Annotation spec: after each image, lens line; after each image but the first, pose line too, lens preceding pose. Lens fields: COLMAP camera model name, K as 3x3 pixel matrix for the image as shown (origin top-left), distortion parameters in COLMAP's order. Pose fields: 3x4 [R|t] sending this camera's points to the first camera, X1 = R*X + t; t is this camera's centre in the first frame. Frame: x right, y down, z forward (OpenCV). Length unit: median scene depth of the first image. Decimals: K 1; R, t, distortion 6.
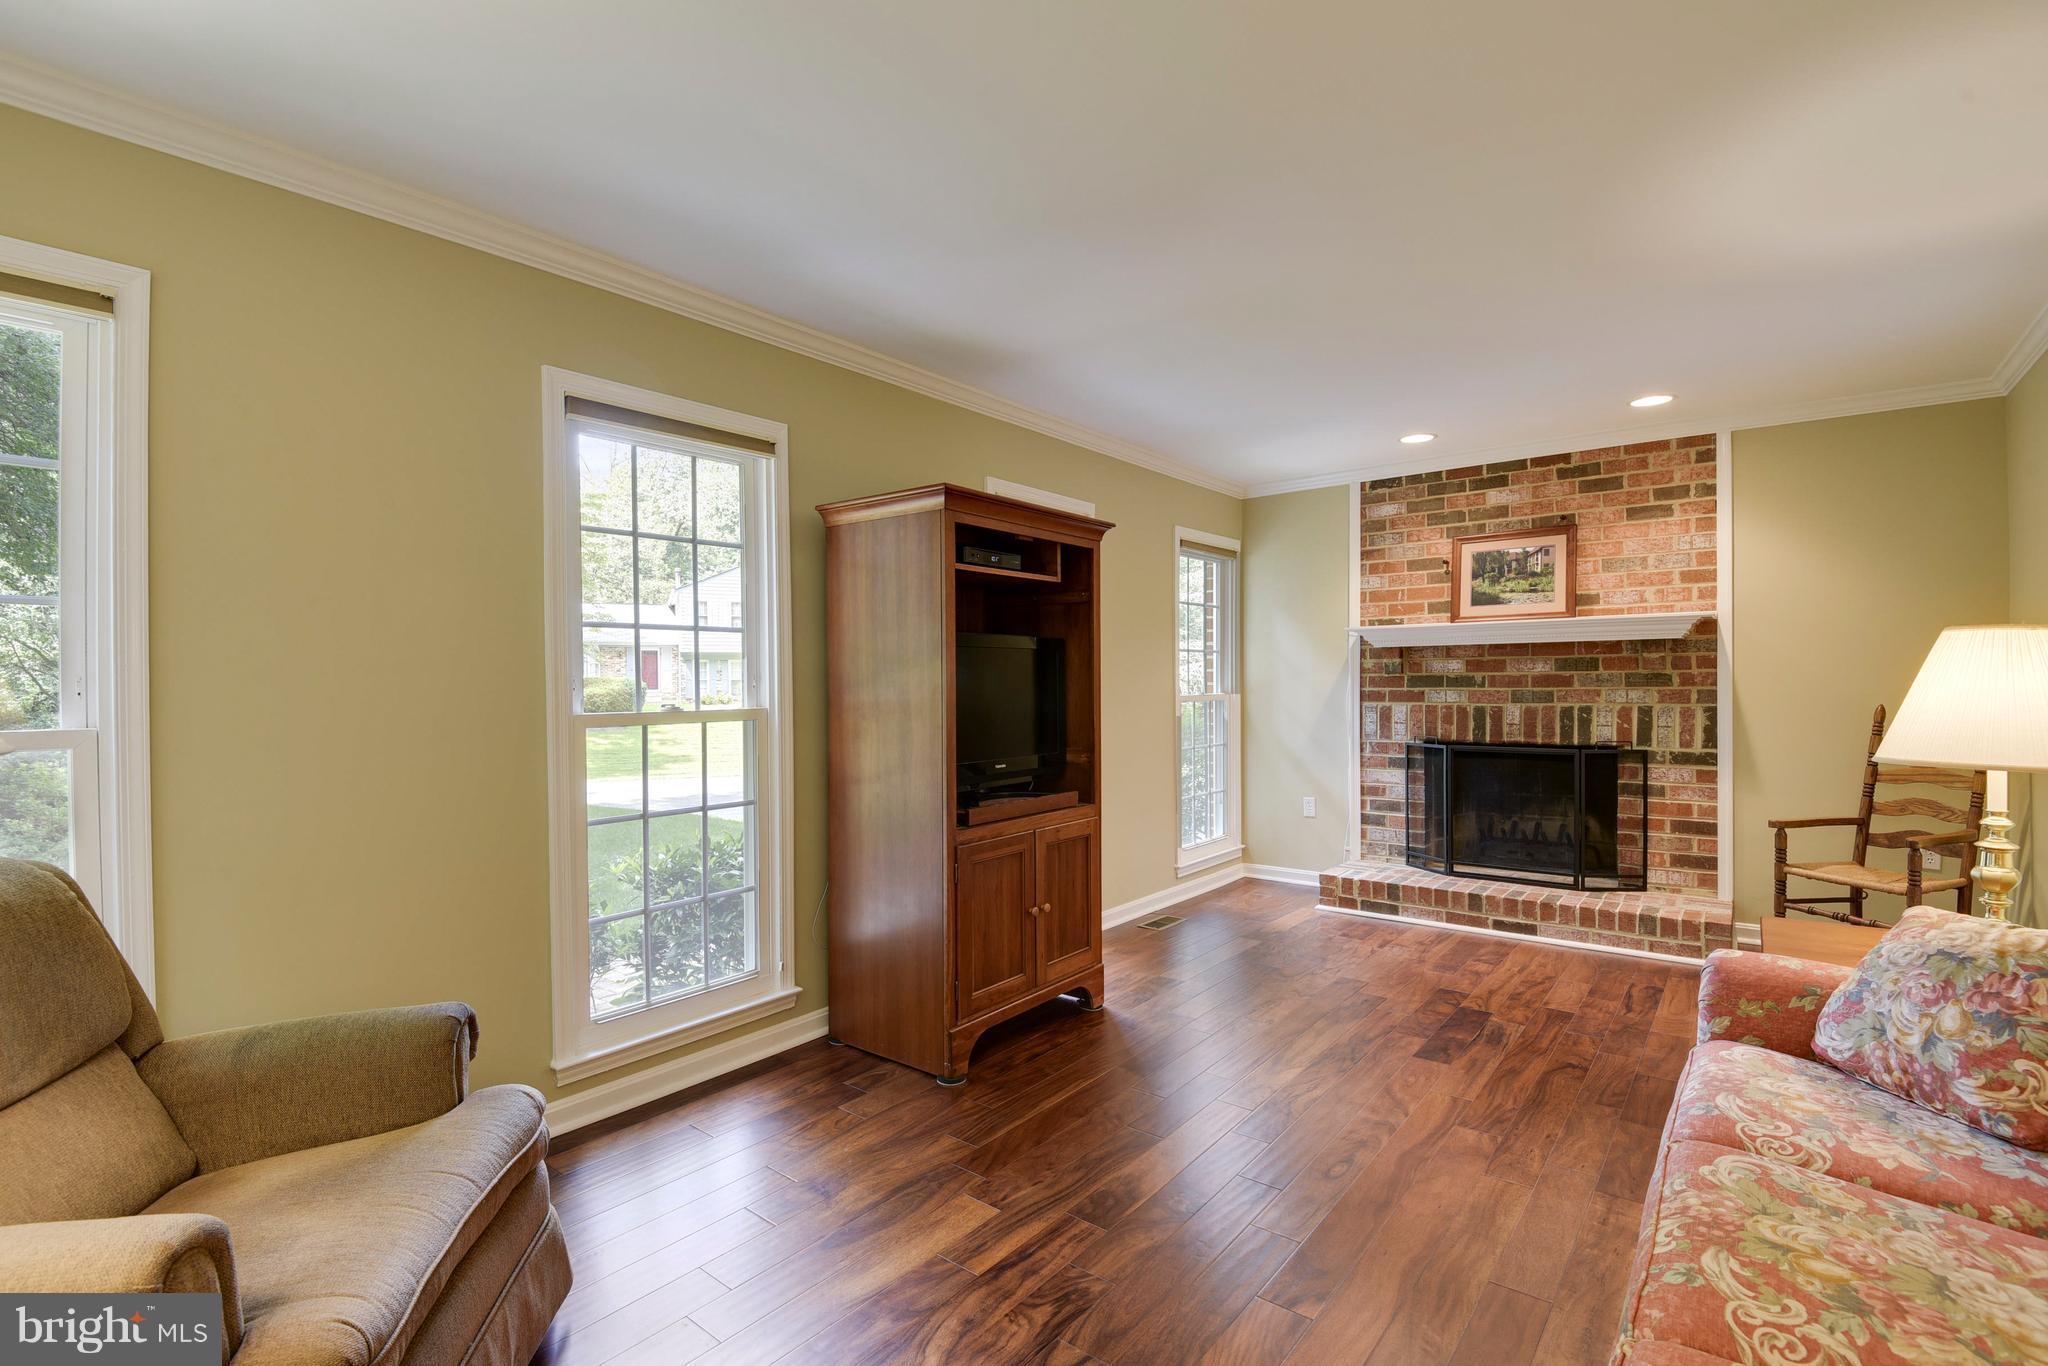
lens RADIAL K [[940.1, 0, 1027.6], [0, 940.1, 691.6], [0, 0, 1]] dist [0.028968, -0.020370]
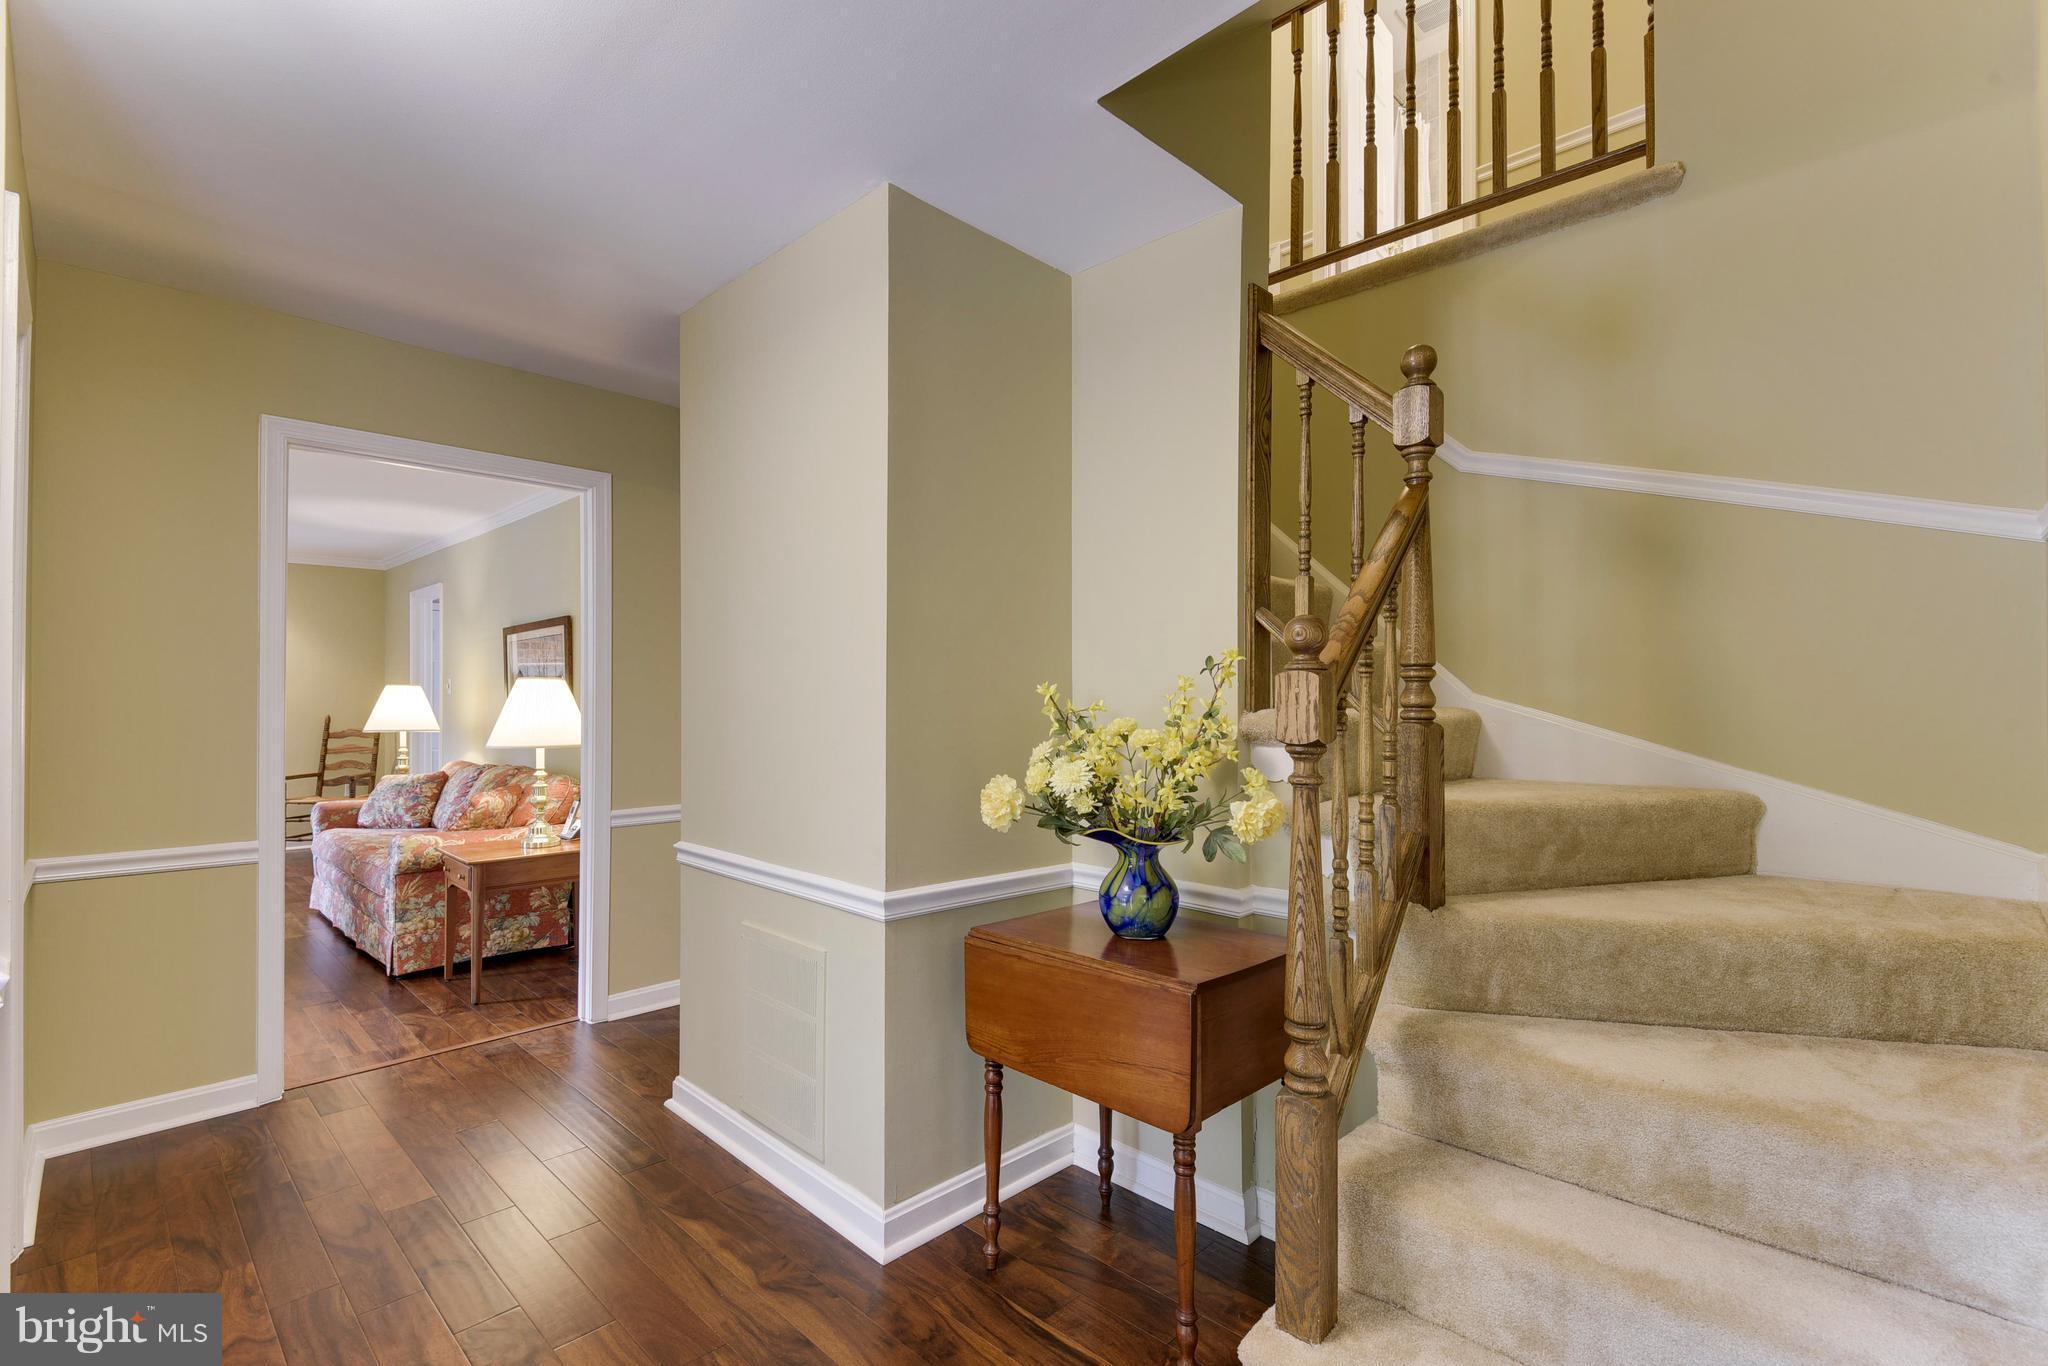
lens RADIAL K [[940.1, 0, 1027.6], [0, 940.1, 691.6], [0, 0, 1]] dist [0.028968, -0.020370]
pose [[0.120565, 0.026665, 0.992347, -0.968130], [0.004277, 0.999616, -0.027380, 0.028965], [-0.992696, 0.007545, 0.120405, -0.740510]]
